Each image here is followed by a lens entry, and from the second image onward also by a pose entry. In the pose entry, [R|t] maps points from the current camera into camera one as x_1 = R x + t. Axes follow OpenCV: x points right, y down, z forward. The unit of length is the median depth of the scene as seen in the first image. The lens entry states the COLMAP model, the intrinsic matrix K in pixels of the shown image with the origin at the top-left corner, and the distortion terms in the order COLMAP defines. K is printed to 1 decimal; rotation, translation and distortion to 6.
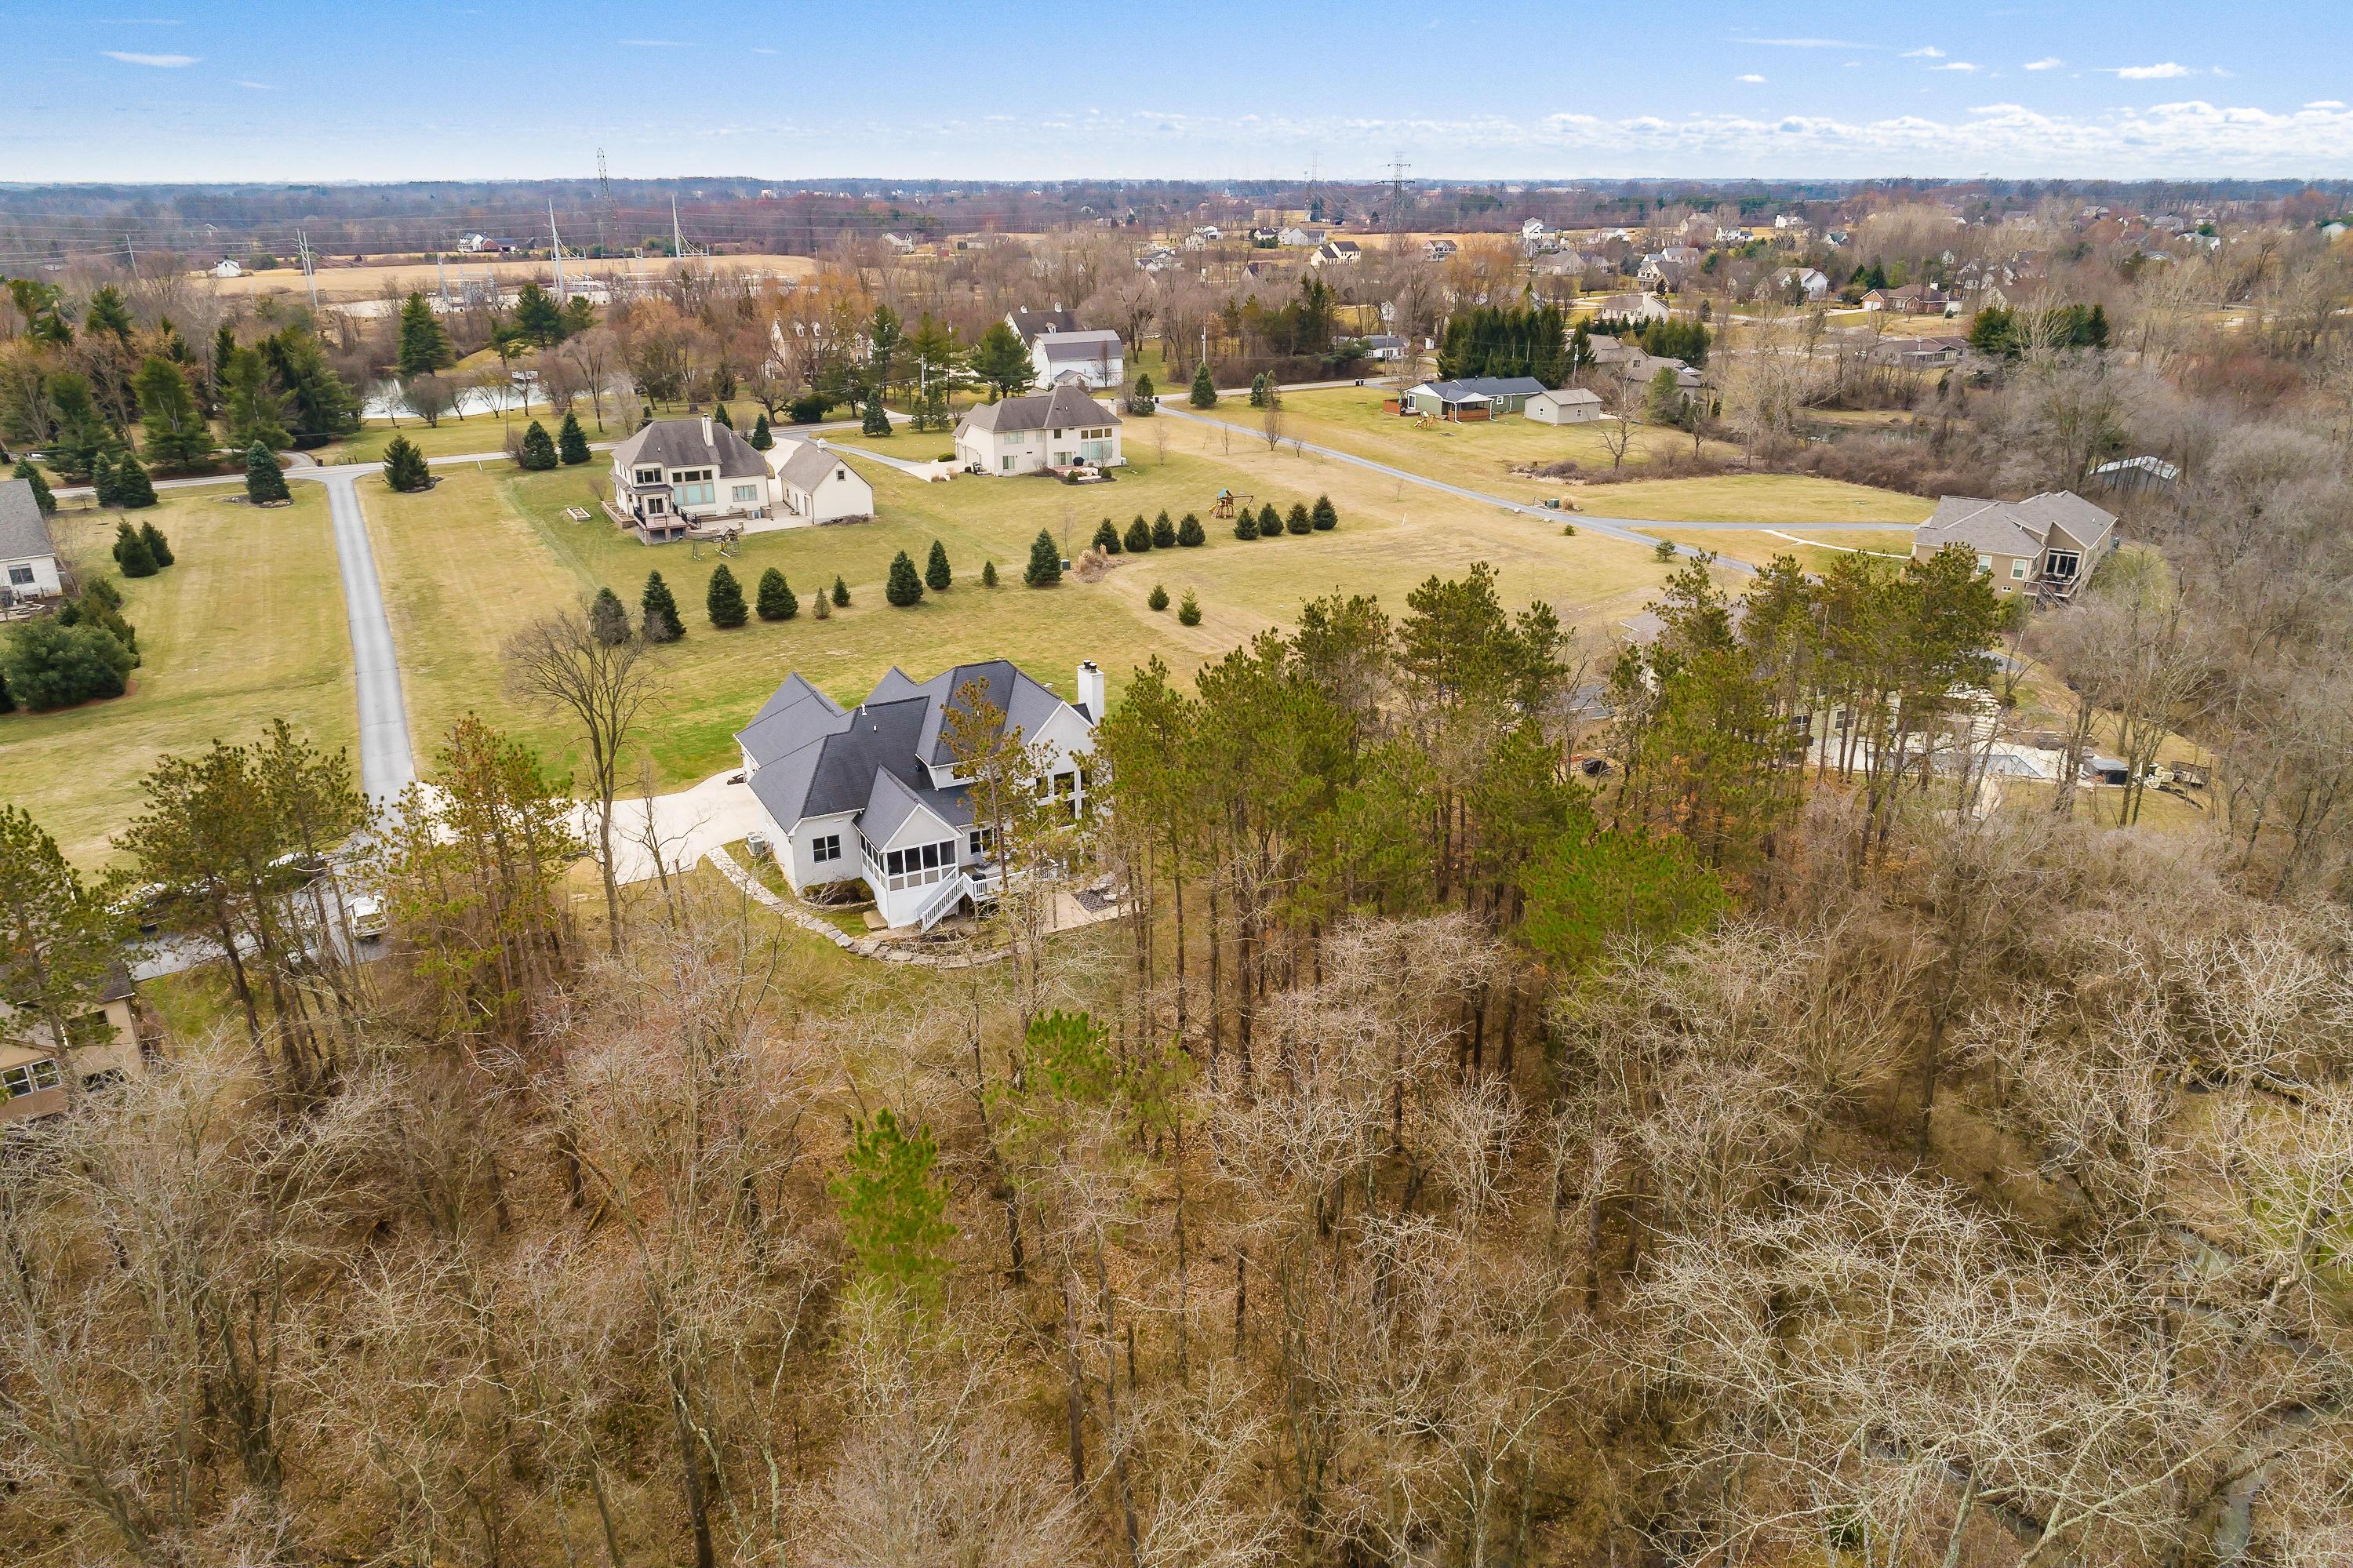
lens RADIAL K [[1585.5, 0, 1174.5], [0, 1585.5, 790.2], [0, 0, 1]] dist [-0.005648, 0.007285]
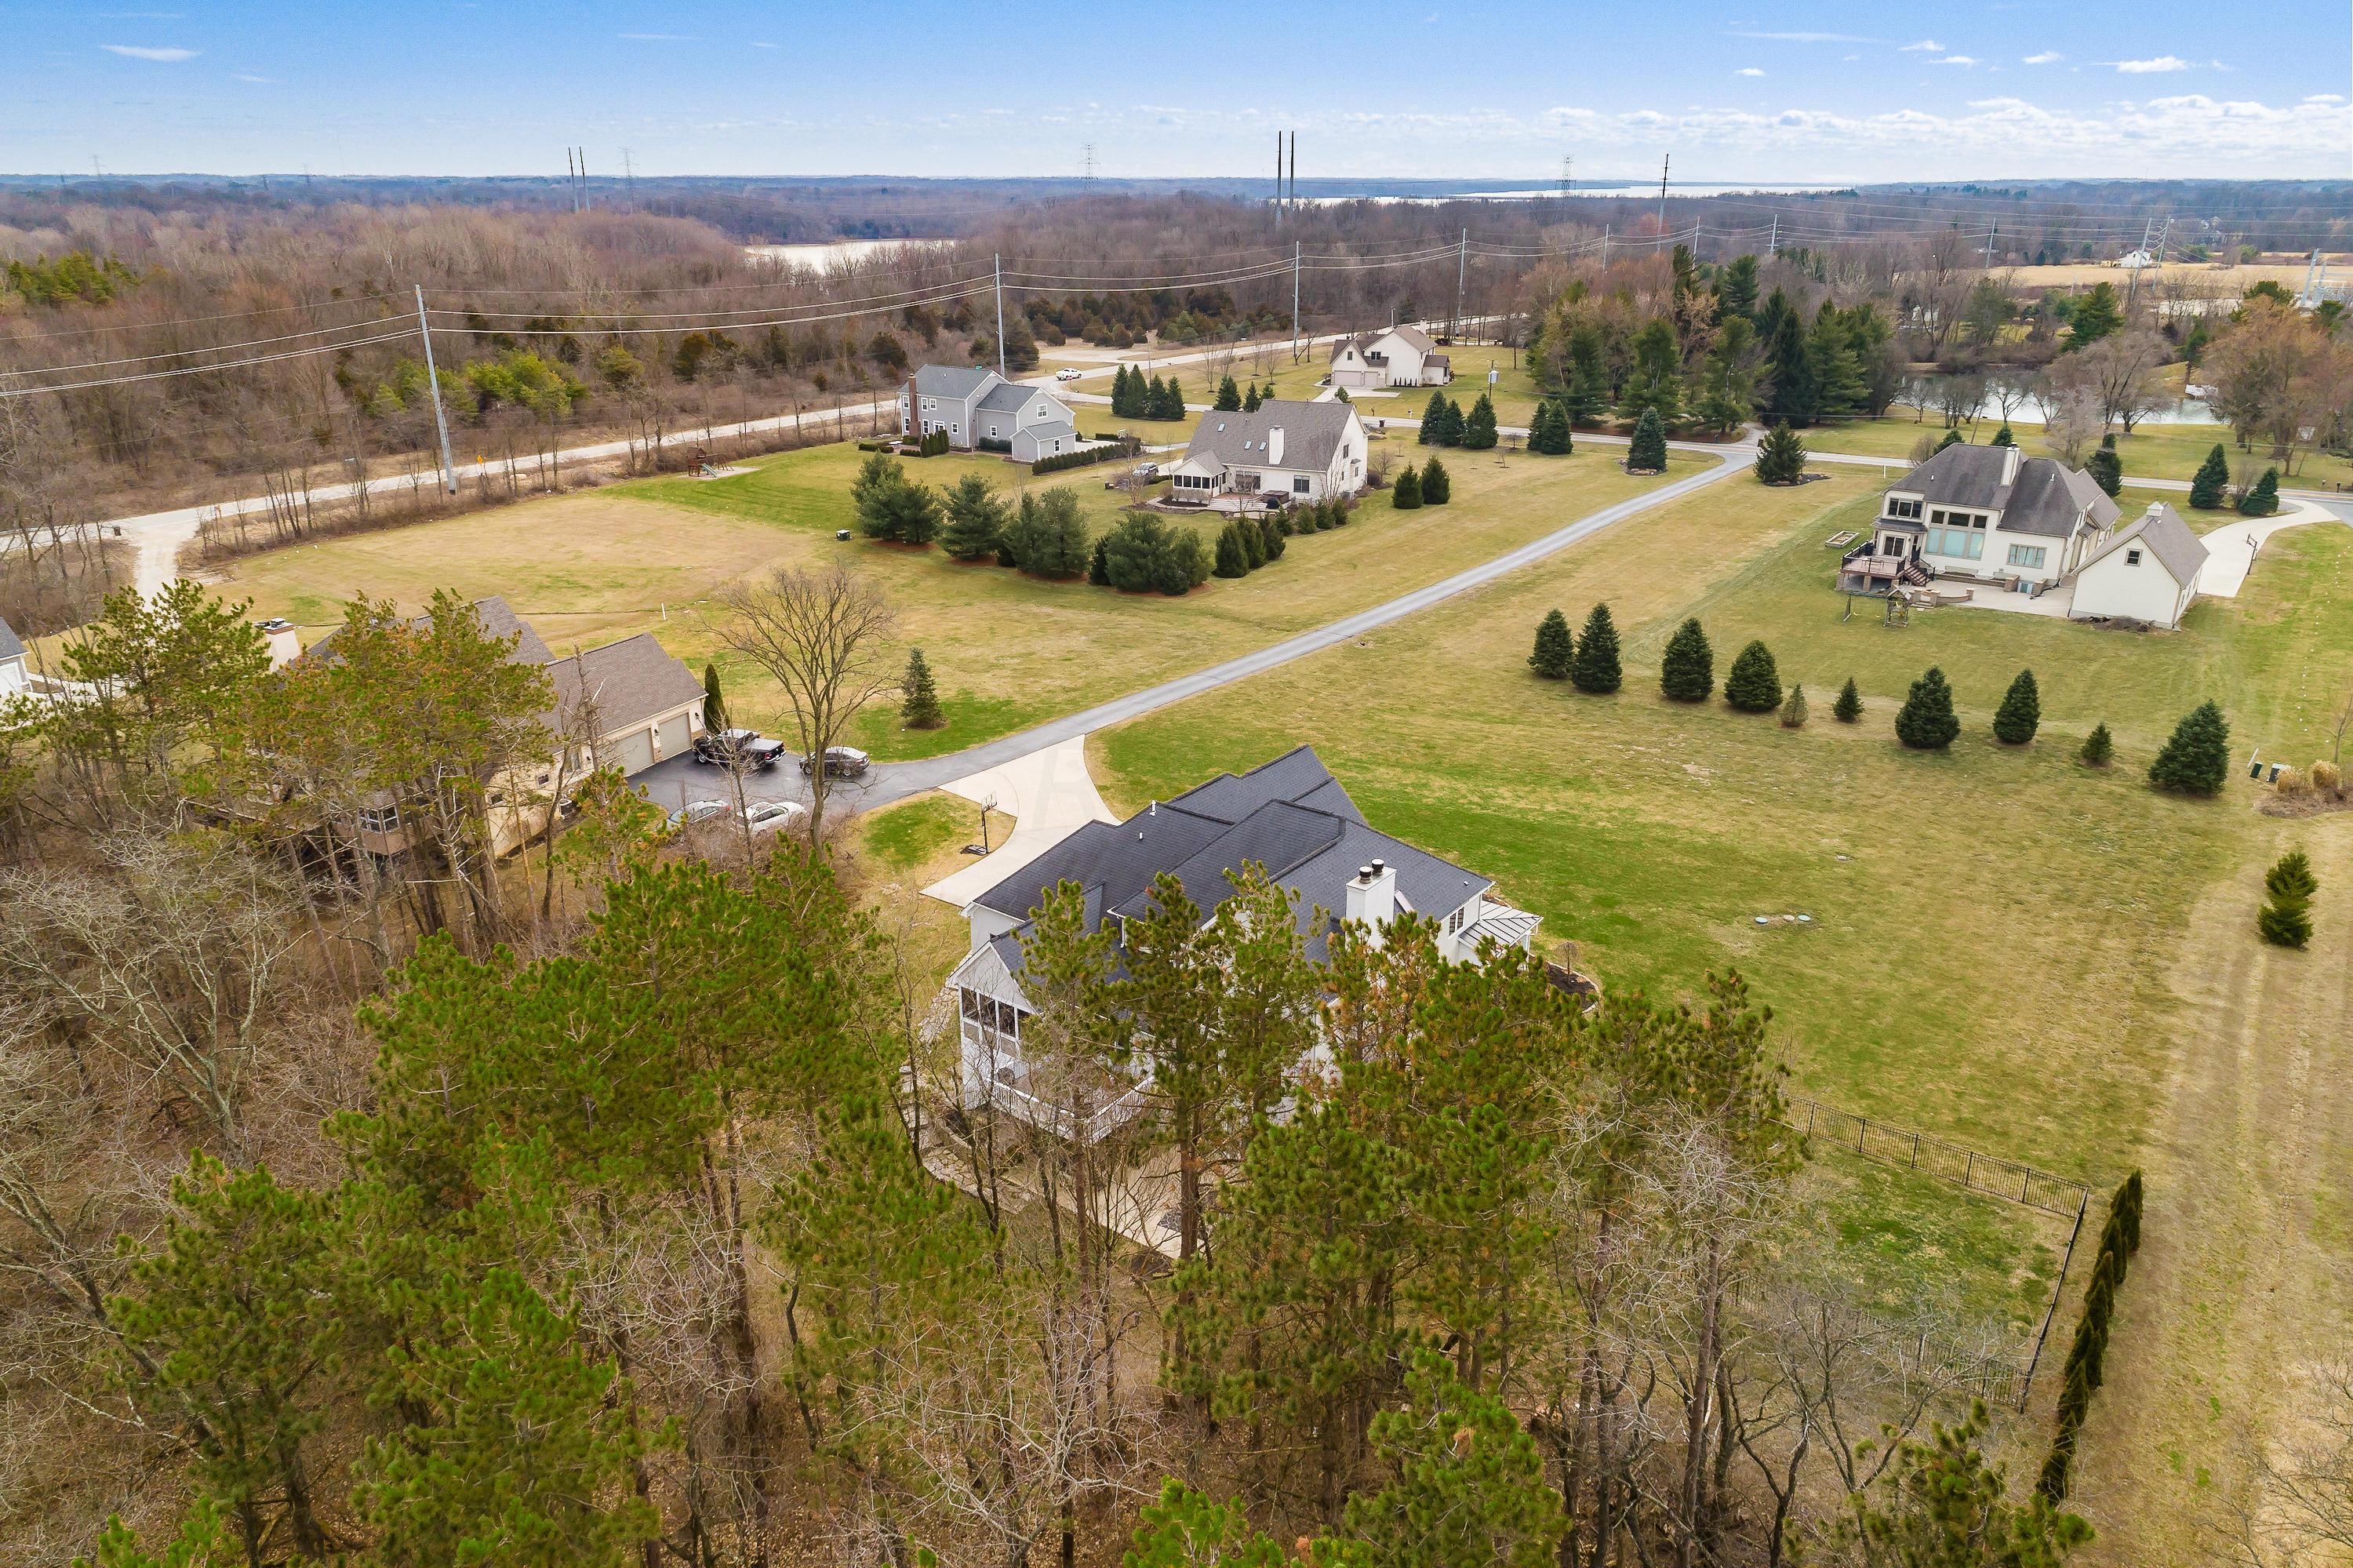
lens RADIAL K [[1583.5, 0, 1181.0], [0, 1583.5, 785.8], [0, 0, 1]] dist [0.002910, 0.003774]
pose [[0.434518, 0.325635, -0.839736, 0.210973], [-0.327049, 0.925759, 0.189763, -0.103024], [0.839186, 0.192179, 0.508757, 0.329484]]
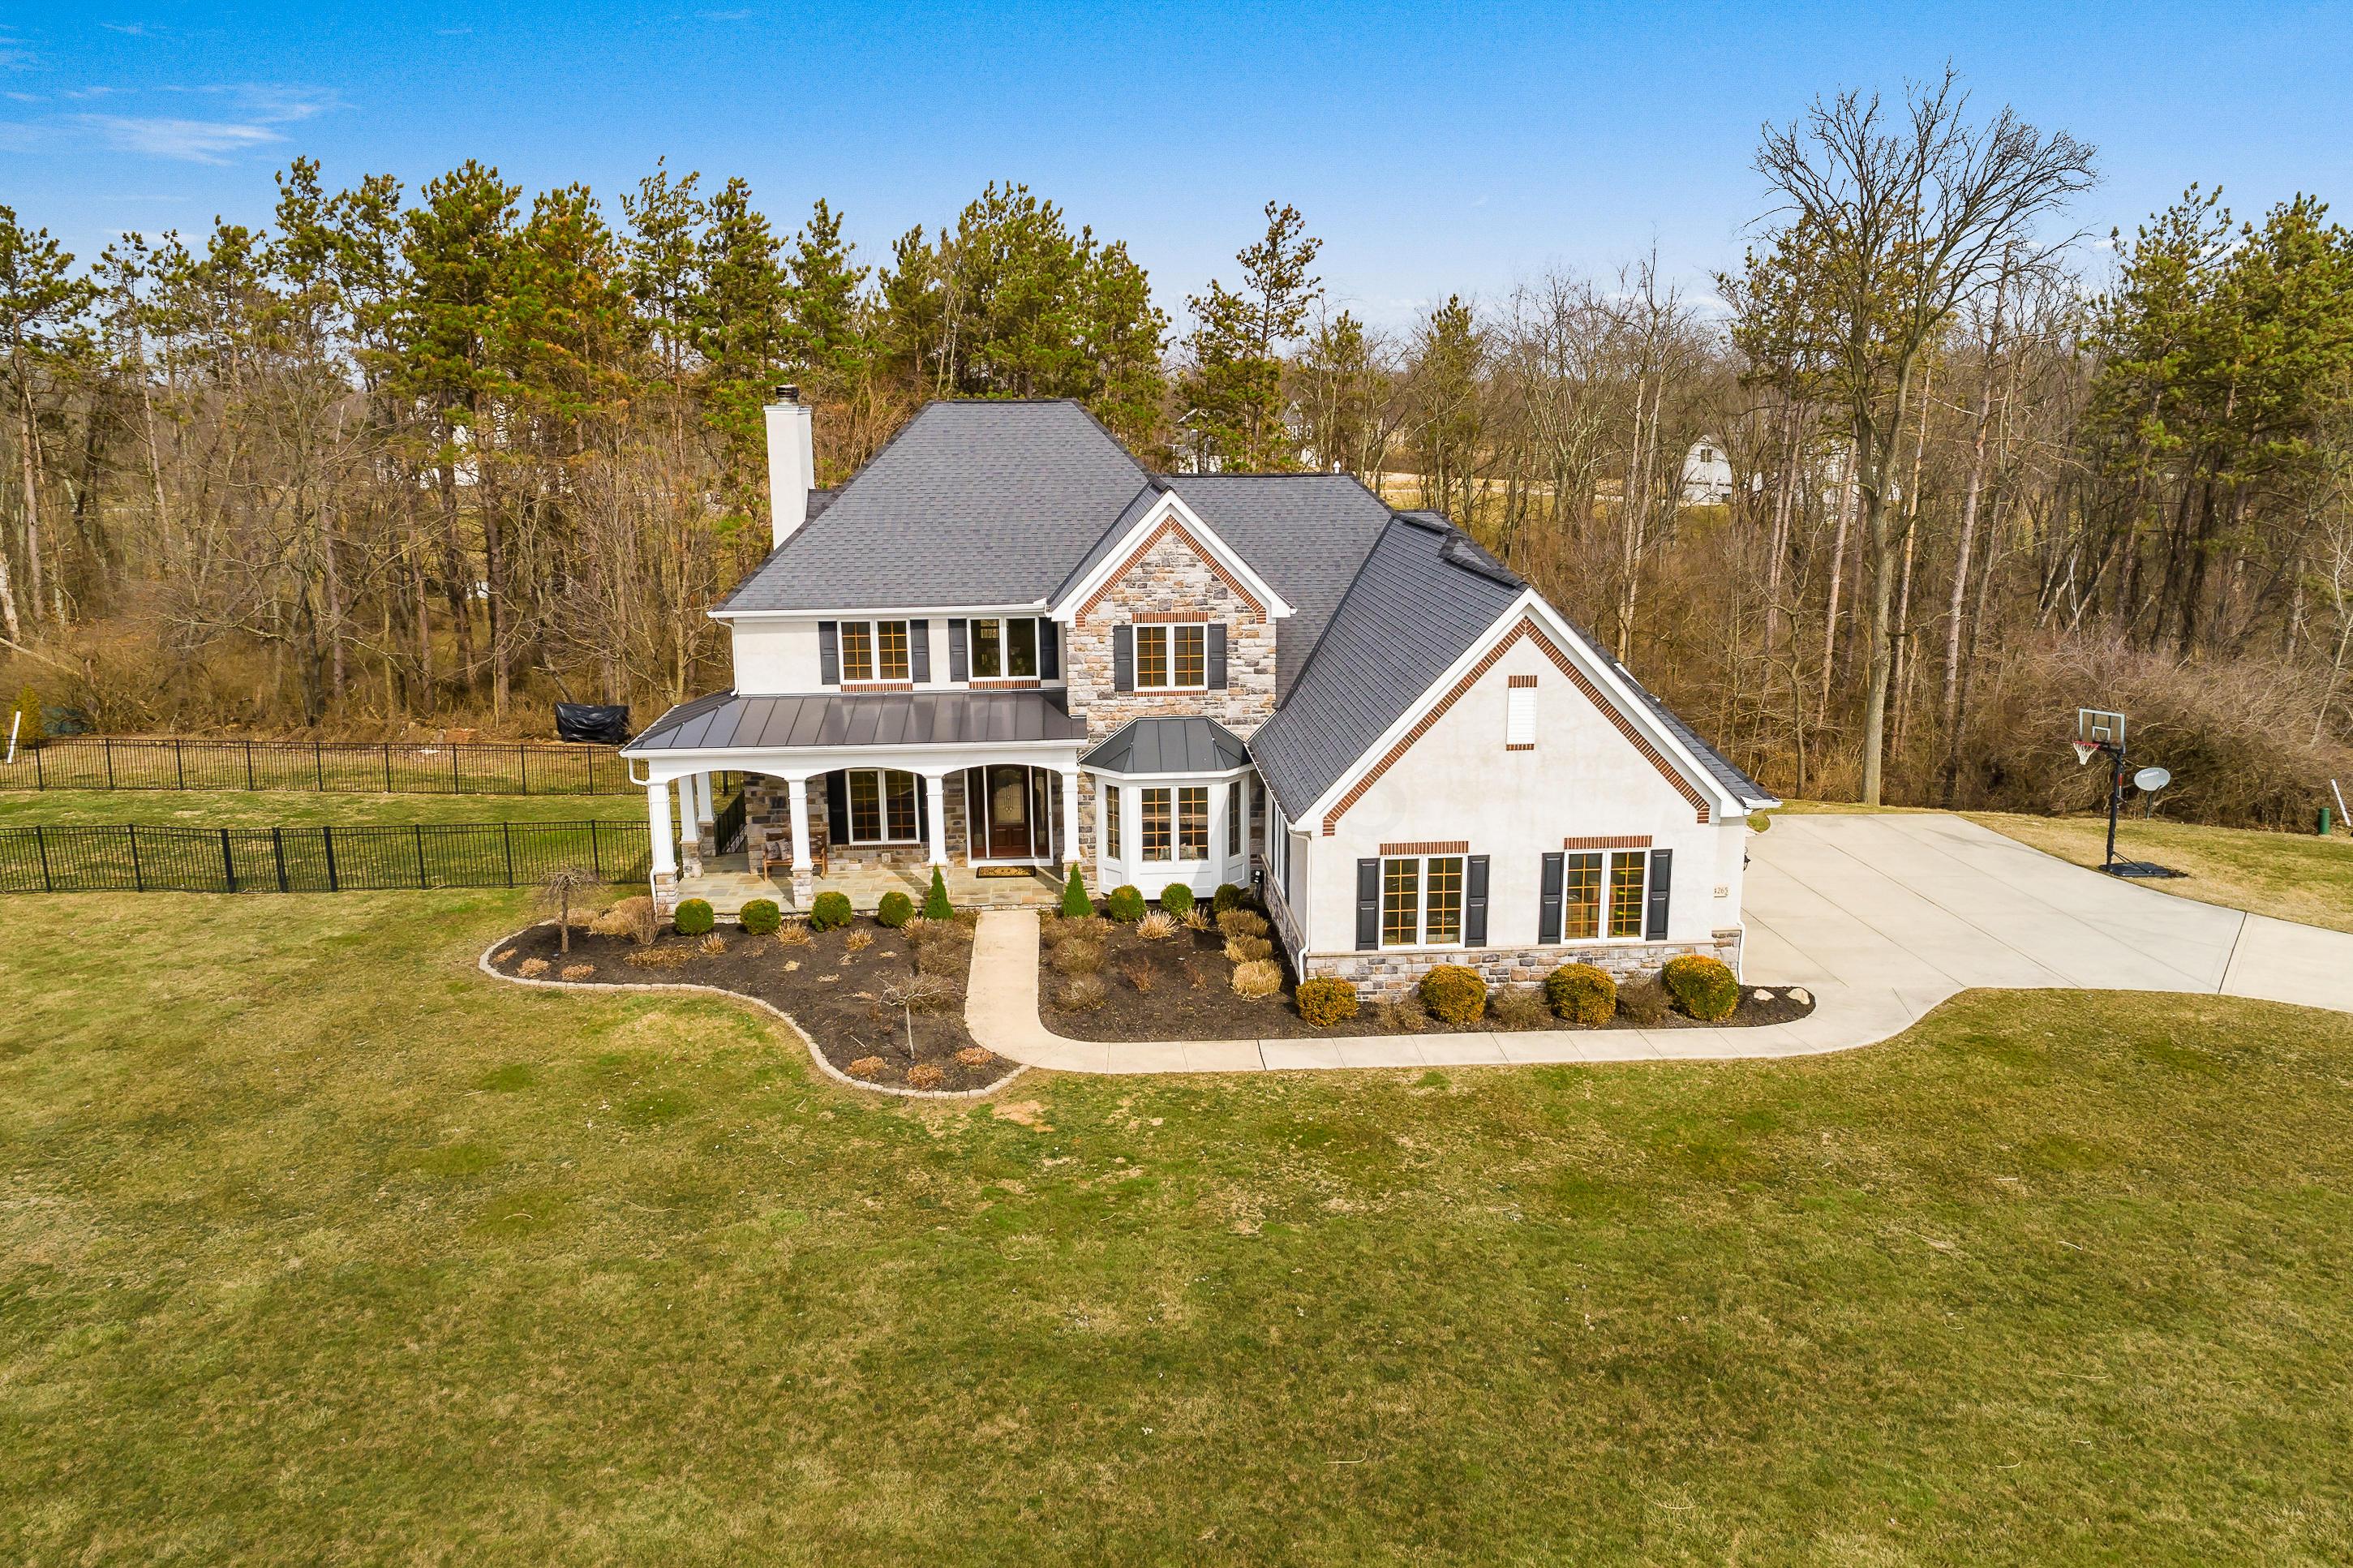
lens RADIAL K [[1642.0, 0, 1174.4], [0, 1642.0, 792.2], [0, 0, 1]] dist [-0.003021, 0.006894]
pose [[-0.917380, -0.080860, 0.389712, -0.165939], [0.155851, 0.827978, 0.538668, -0.107318], [-0.366230, 0.554900, -0.746969, 0.696890]]
